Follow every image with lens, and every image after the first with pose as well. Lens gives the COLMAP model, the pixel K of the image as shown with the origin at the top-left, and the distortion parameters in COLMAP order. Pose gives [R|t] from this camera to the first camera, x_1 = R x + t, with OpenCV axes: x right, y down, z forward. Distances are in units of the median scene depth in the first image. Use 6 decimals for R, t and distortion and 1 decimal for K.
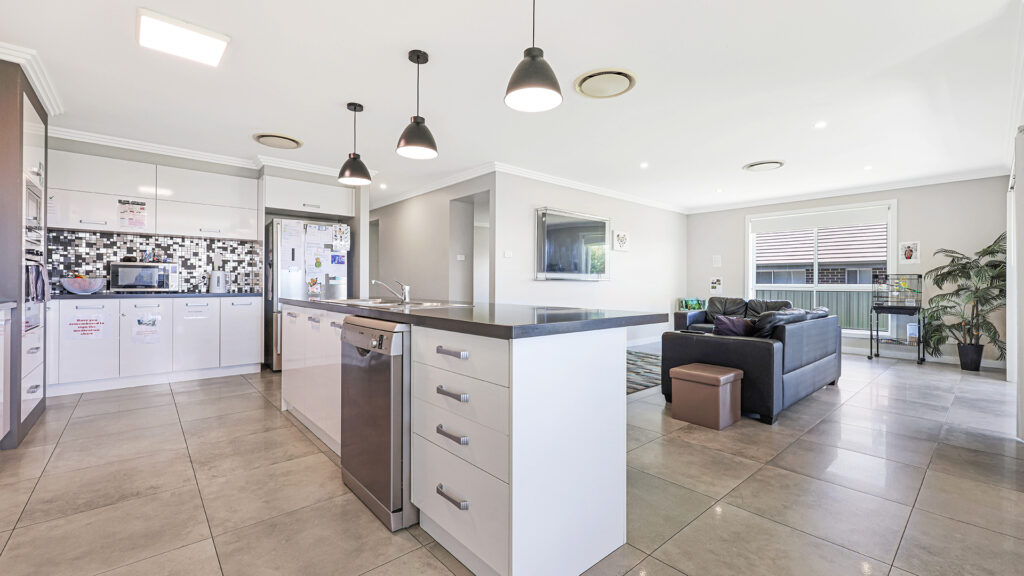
lens RADIAL K [[419.8, 0, 513.9], [0, 419.8, 284.9], [0, 0, 1]] dist [0.000155, 0.000006]
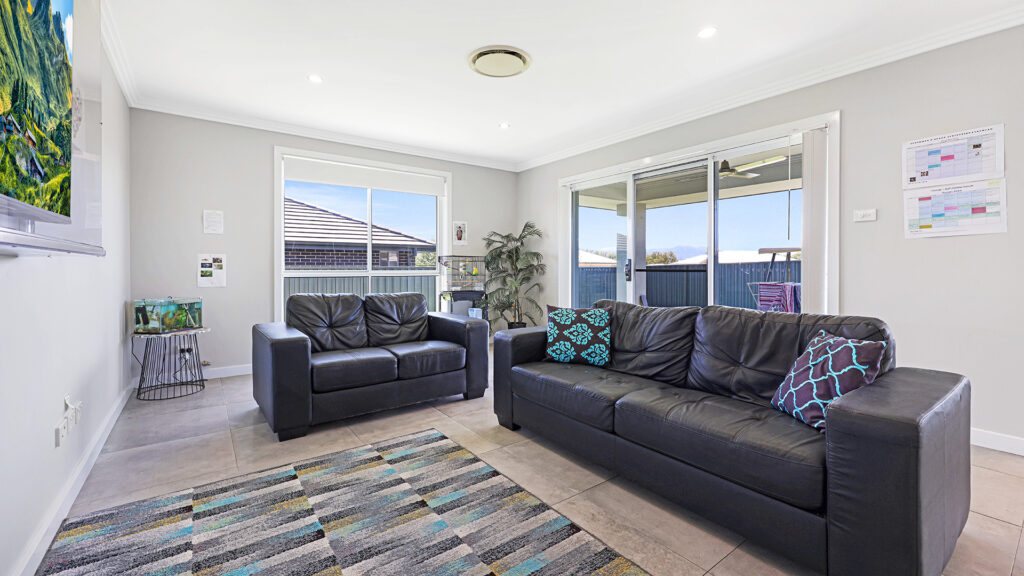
lens RADIAL K [[419.8, 0, 503.2], [0, 419.8, 266.7], [0, 0, 1]] dist [0.000155, 0.000006]
pose [[0.088979, -0.000648, 0.996033, 0.020954], [0.002547, 0.999997, 0.000423, -0.002816], [-0.996030, 0.002500, 0.088980, 0.798671]]
